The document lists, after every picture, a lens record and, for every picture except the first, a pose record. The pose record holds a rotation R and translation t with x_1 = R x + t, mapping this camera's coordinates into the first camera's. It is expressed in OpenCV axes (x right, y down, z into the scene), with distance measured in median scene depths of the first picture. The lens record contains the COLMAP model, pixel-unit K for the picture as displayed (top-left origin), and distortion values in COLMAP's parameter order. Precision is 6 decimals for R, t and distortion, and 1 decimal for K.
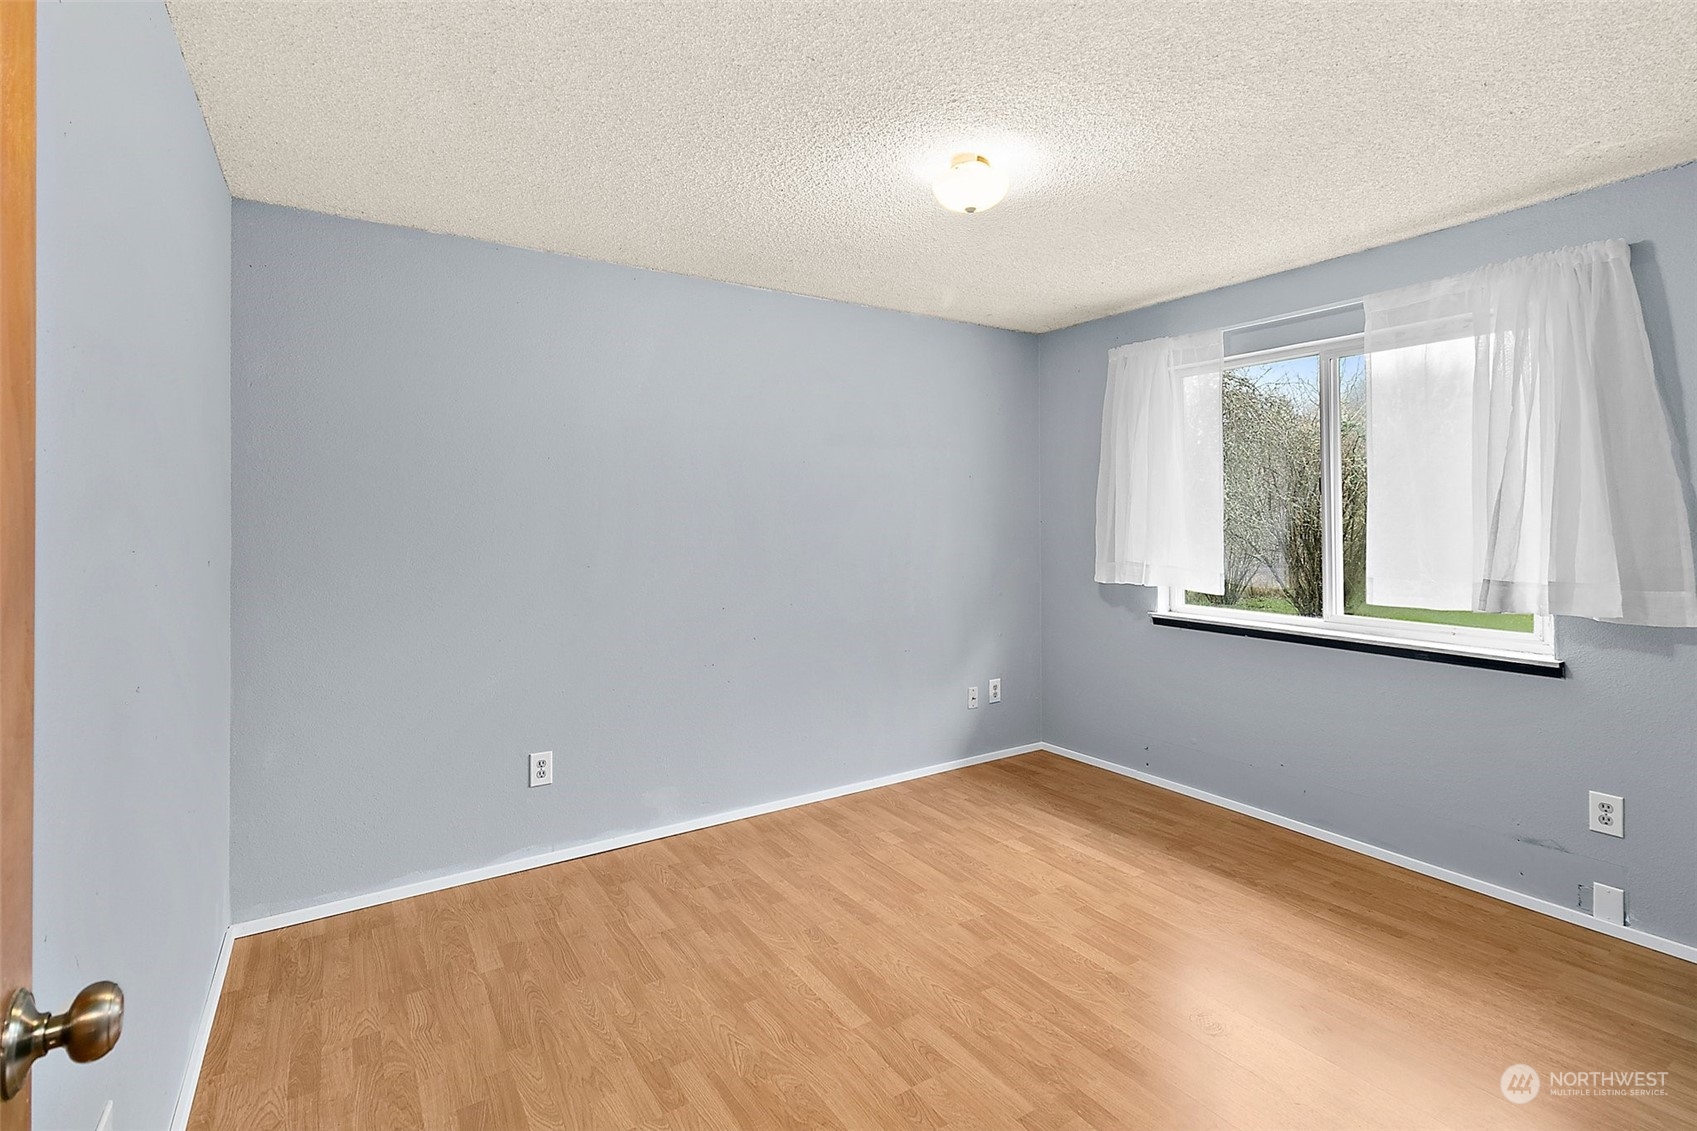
lens RADIAL K [[790.2, 0, 841.1], [0, 790.2, 520.4], [0, 0, 1]] dist [-0.000076, 0.000483]
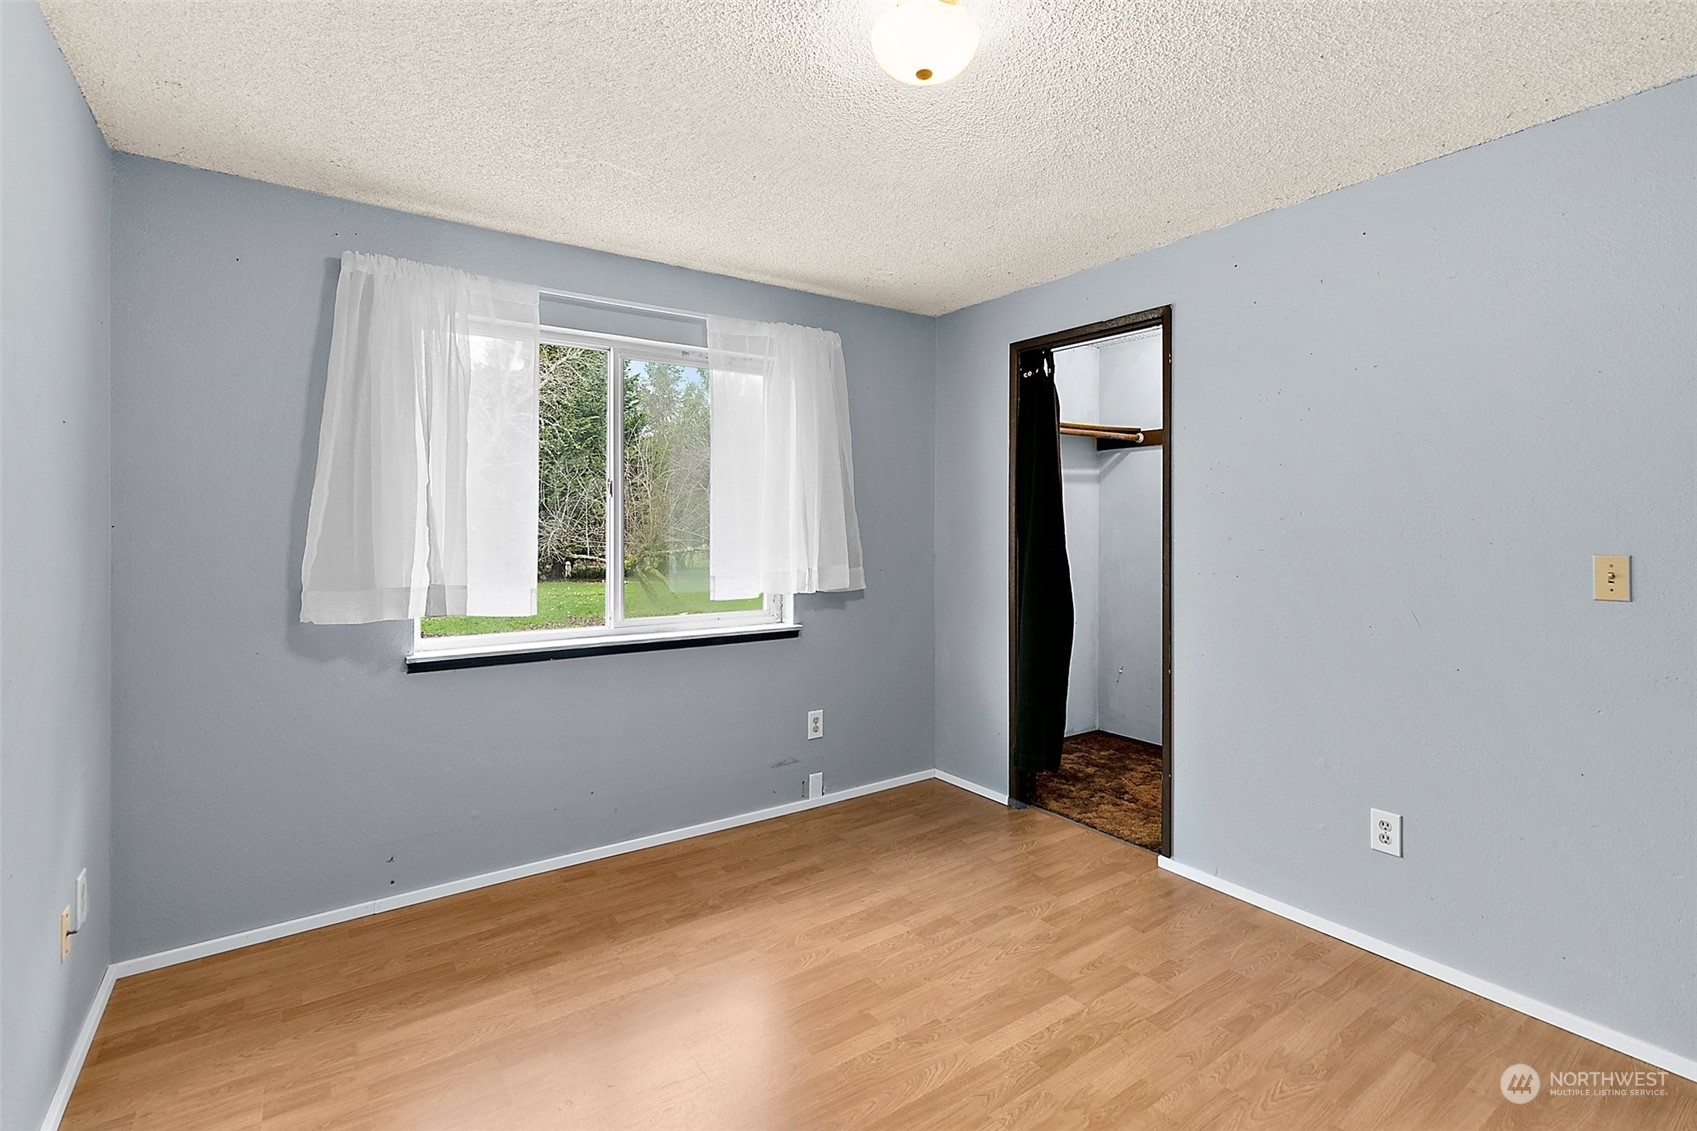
lens RADIAL K [[790.2, 0, 850.3], [0, 790.2, 524.9], [0, 0, 1]] dist [-0.000076, 0.000483]
pose [[-0.051235, -0.001129, 0.998686, -0.410400], [0.000304, 0.999999, 0.001146, 0.000889], [-0.998687, 0.000362, -0.051234, 0.845930]]
